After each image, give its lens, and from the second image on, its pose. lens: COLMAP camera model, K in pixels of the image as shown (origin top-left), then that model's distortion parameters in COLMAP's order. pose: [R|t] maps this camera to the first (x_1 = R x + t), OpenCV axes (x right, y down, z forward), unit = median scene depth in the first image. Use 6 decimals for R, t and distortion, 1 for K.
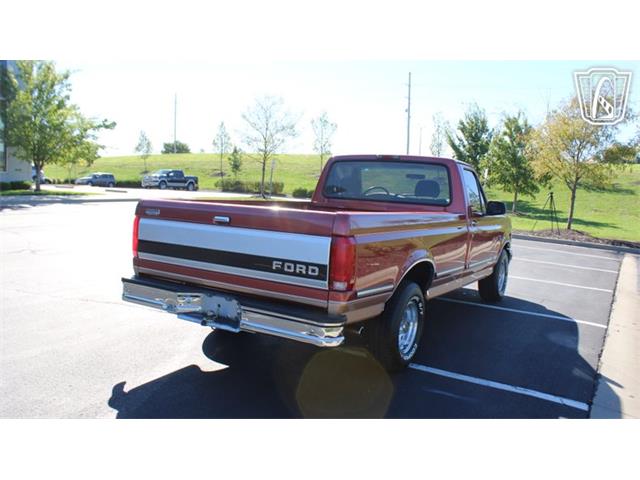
lens RADIAL K [[536.8, 0, 314.2], [0, 536.8, 269.8], [0, 0, 1]] dist [-0.114126, 0.066812]
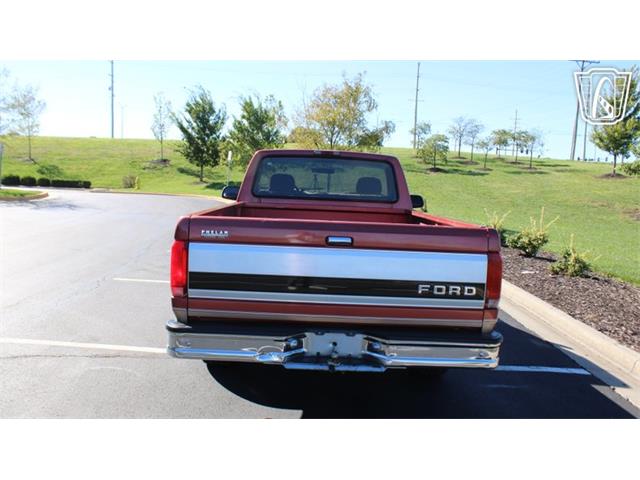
lens RADIAL K [[536.8, 0, 308.3], [0, 536.8, 261.0], [0, 0, 1]] dist [-0.114126, 0.066812]
pose [[0.856537, -0.097620, 0.506769, -0.405542], [0.086859, 0.995208, 0.044901, -0.066472], [-0.508724, 0.005558, 0.860912, 0.197507]]
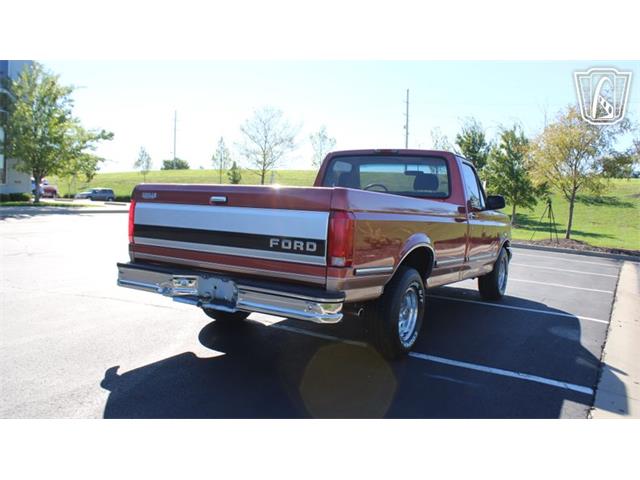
lens RADIAL K [[536.8, 0, 315.3], [0, 536.8, 265.7], [0, 0, 1]] dist [-0.114126, 0.066812]
pose [[0.999990, -0.002366, 0.003730, 0.001327], [0.002513, 0.999200, -0.039920, 0.043466], [-0.003632, 0.039929, 0.999196, 0.010779]]
